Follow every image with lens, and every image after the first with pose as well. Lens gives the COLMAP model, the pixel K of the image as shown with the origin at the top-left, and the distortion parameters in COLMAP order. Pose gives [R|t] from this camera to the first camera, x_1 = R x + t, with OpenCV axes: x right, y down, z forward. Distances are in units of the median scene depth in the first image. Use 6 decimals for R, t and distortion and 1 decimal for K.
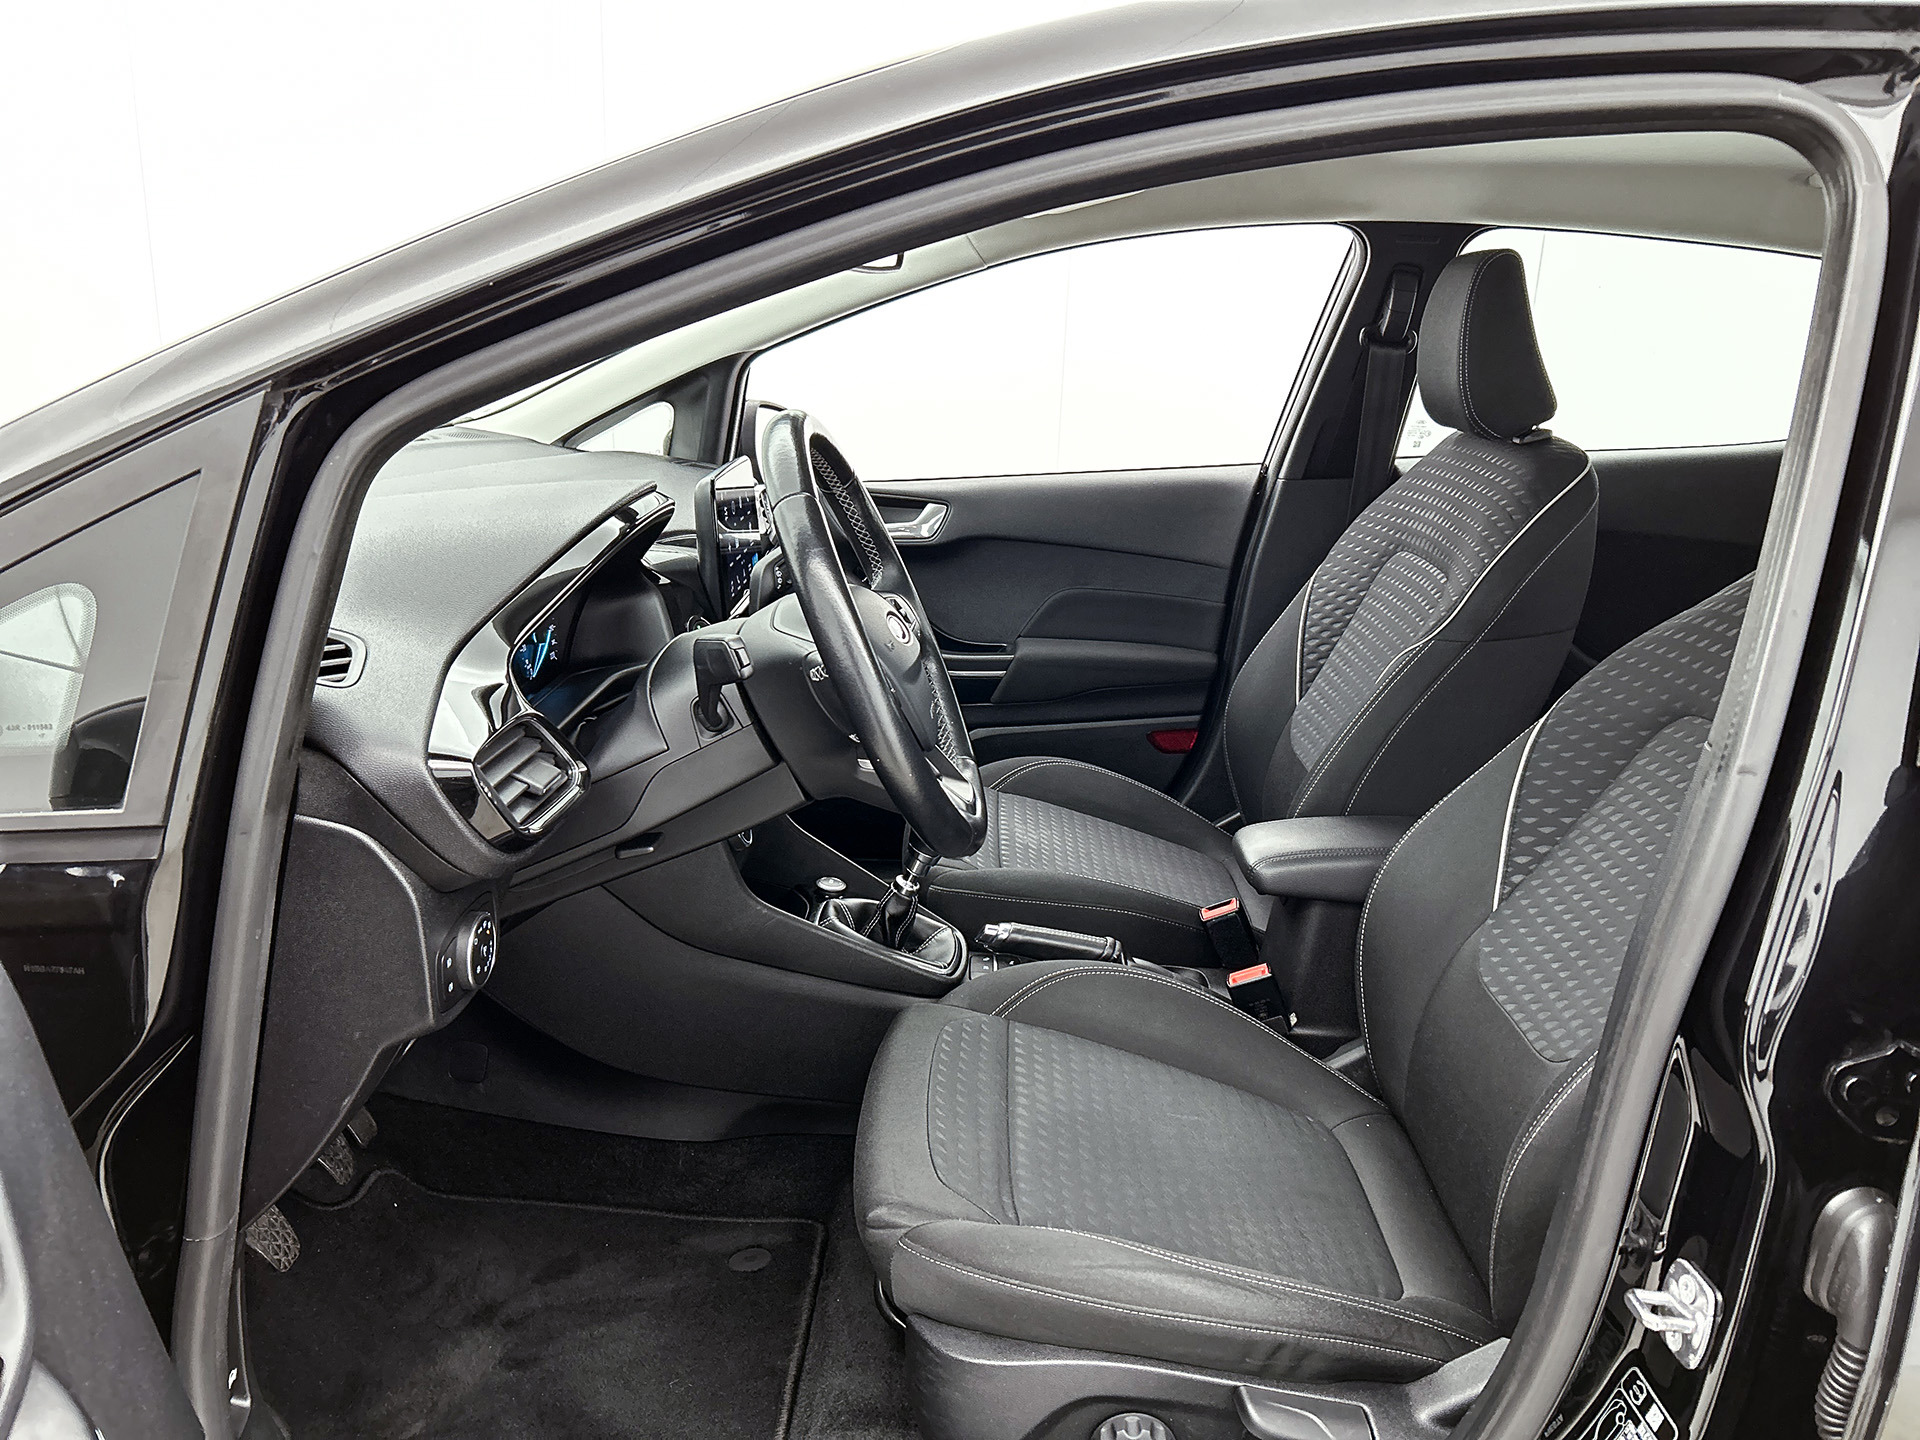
lens RADIAL K [[1453.9, 0, 960.0], [0, 1453.9, 720.0], [0, 0, 1]] dist [0.035732, -0.051377]
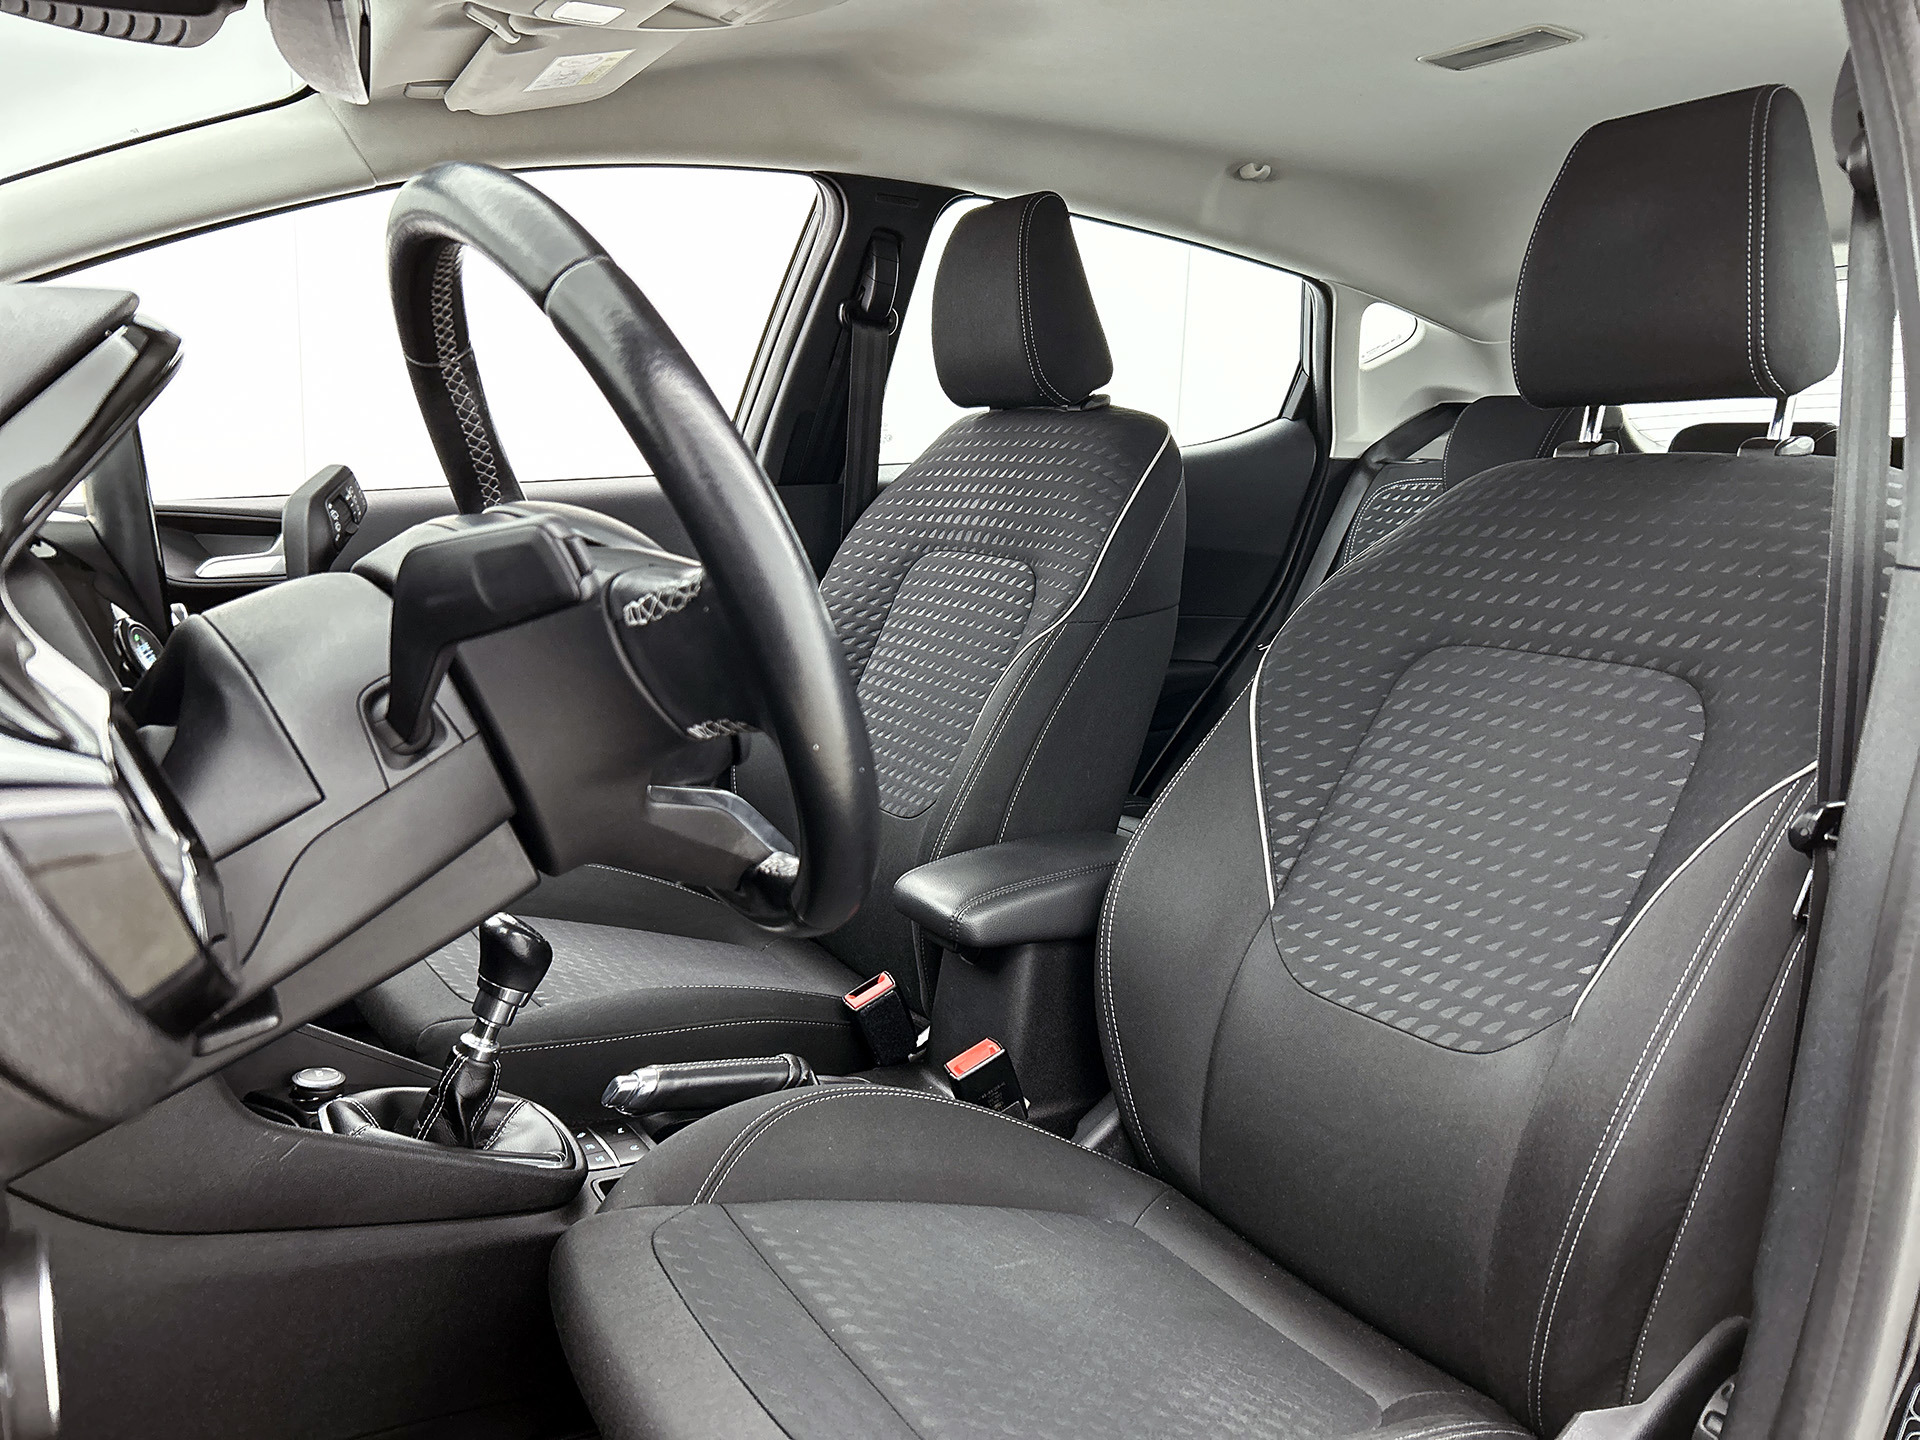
lens RADIAL K [[1423.0, 0, 960.0], [0, 1423.0, 720.0], [0, 0, 1]] dist [0.061443, -0.202914]
pose [[0.830859, -0.096926, 0.547977, -0.195659], [0.146469, 0.988083, -0.047308, 0.032933], [-0.536862, 0.119567, 0.835155, 0.349225]]
